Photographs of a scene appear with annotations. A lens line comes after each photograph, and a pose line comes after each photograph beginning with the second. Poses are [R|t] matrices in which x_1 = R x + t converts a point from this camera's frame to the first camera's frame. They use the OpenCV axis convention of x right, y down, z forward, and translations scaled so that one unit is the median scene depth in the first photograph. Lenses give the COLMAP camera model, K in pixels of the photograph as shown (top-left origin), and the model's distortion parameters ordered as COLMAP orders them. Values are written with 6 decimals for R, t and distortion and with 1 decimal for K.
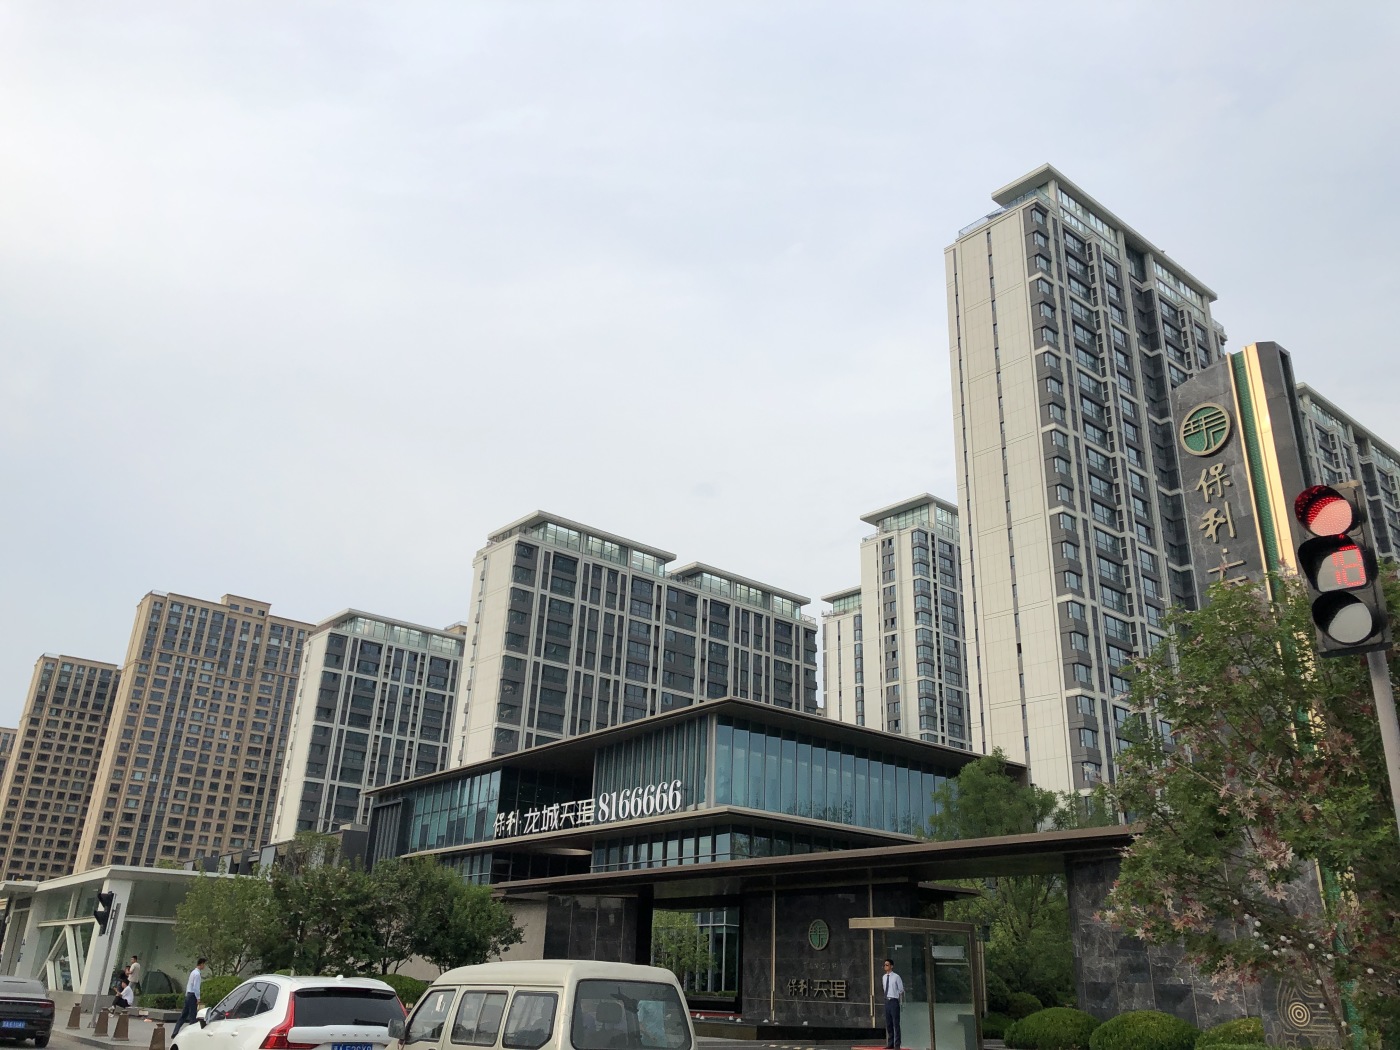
lens RADIAL K [[1141.6, 0, 697.4], [0, 1141.6, 508.3], [0, 0, 1]] dist [-0.008107, 0.044440]
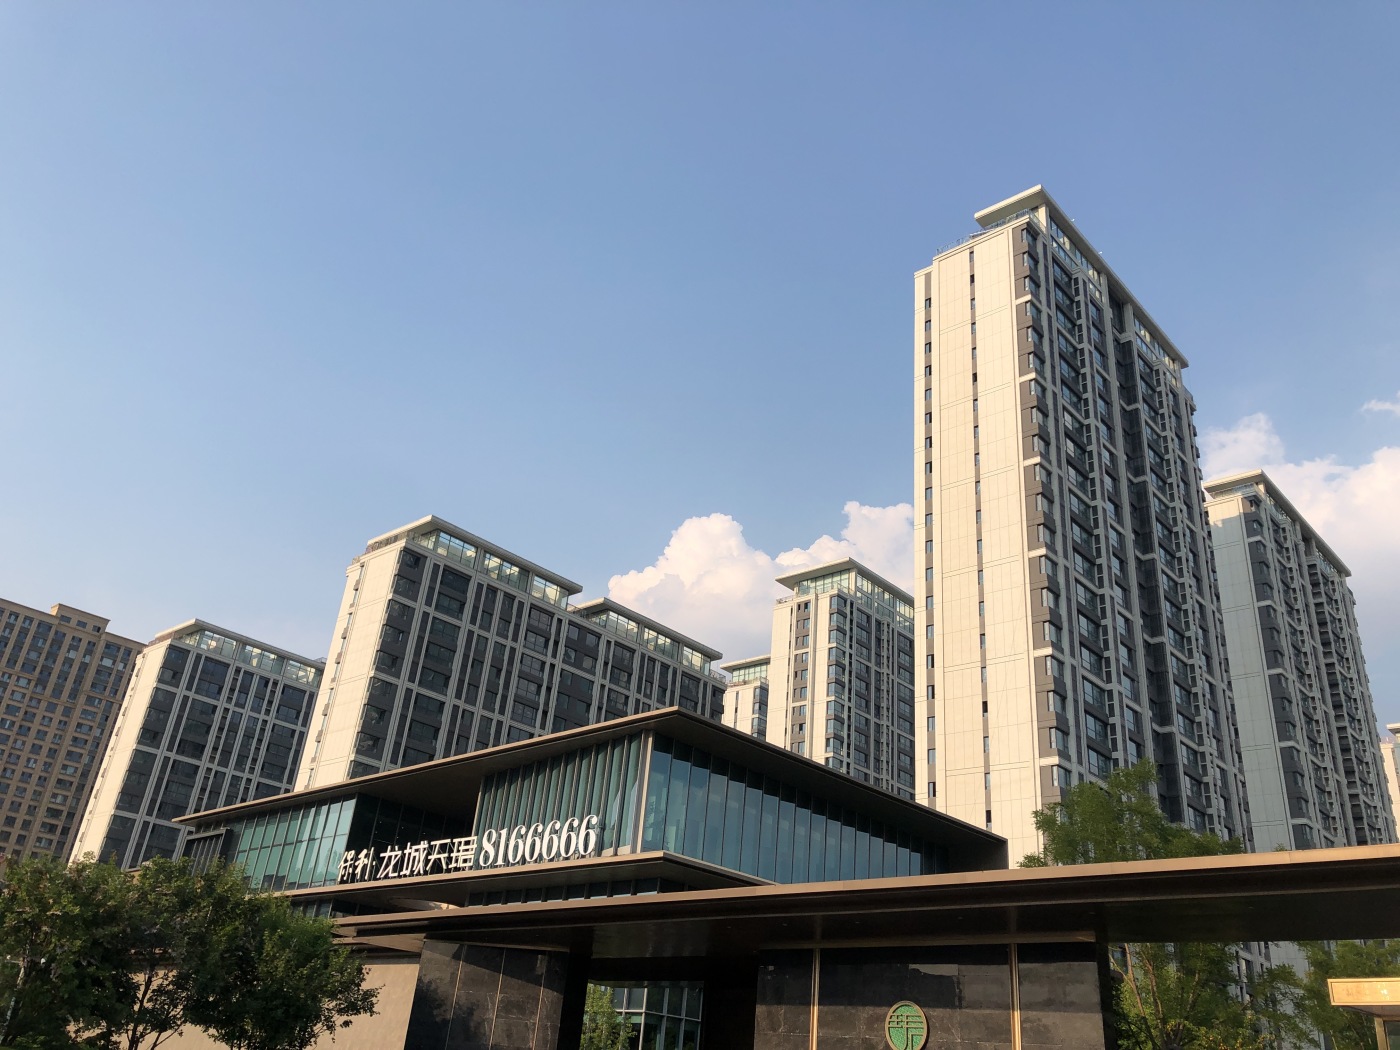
lens RADIAL K [[1141.6, 0, 697.4], [0, 1141.6, 508.3], [0, 0, 1]] dist [-0.008107, 0.044440]
pose [[0.989932, 0.104738, 0.095204, -0.021648], [-0.097369, 0.992107, -0.079019, 0.044606], [-0.102729, 0.068953, 0.992317, 0.111103]]
